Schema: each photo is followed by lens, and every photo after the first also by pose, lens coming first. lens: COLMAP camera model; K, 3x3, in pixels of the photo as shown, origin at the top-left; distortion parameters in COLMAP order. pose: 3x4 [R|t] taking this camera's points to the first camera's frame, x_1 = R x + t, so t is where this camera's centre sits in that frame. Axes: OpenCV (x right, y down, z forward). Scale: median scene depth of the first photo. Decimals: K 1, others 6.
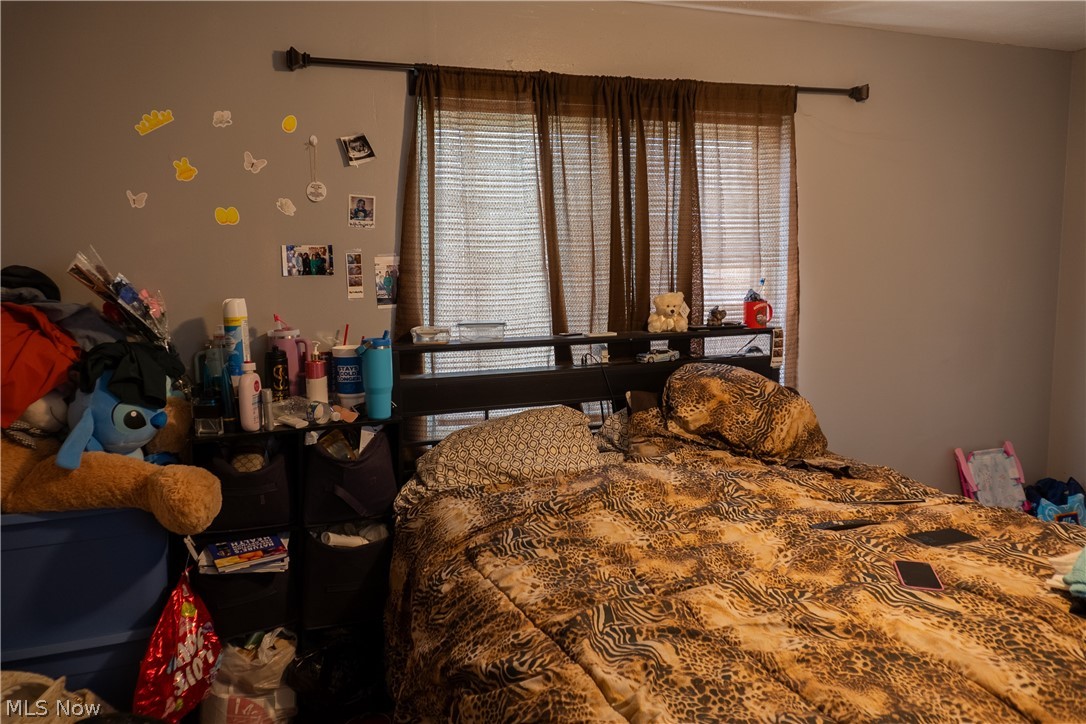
lens RADIAL K [[733.2, 0, 543.0], [0, 733.2, 362.0], [0, 0, 1]] dist [-0.018041, -0.000927]
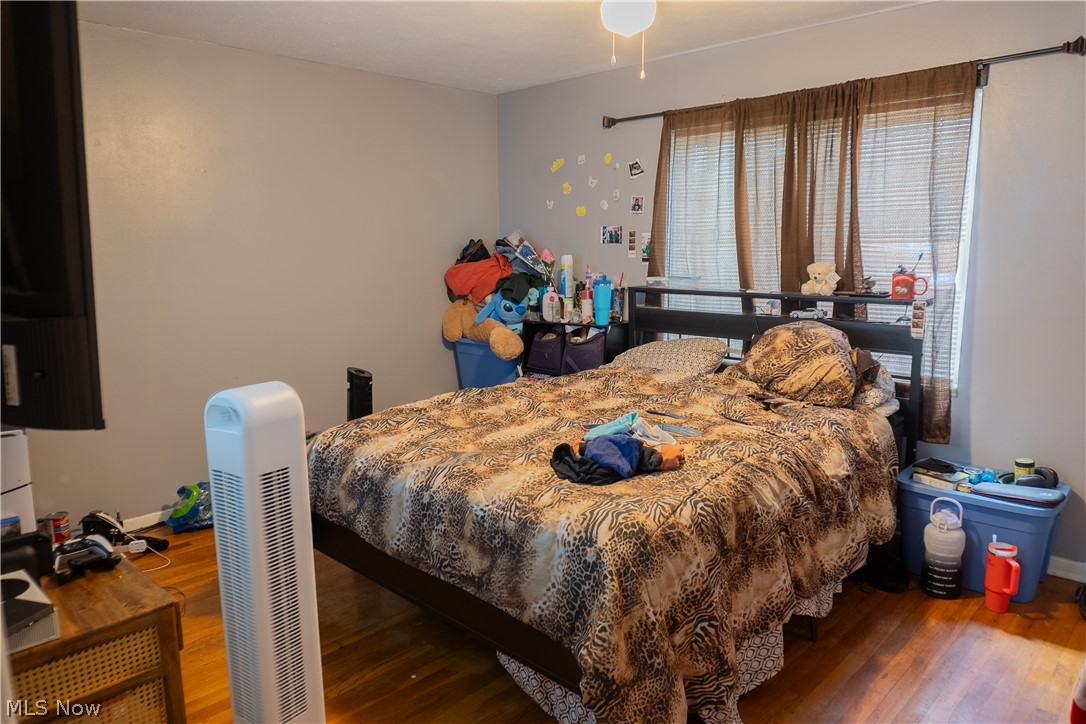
lens RADIAL K [[733.2, 0, 543.0], [0, 733.2, 362.0], [0, 0, 1]] dist [-0.018041, -0.000927]
pose [[0.458264, 0.158309, -0.874604, 1.127545], [-0.108590, 0.986611, 0.121686, -0.031673], [0.882158, 0.039209, 0.469319, 0.035938]]
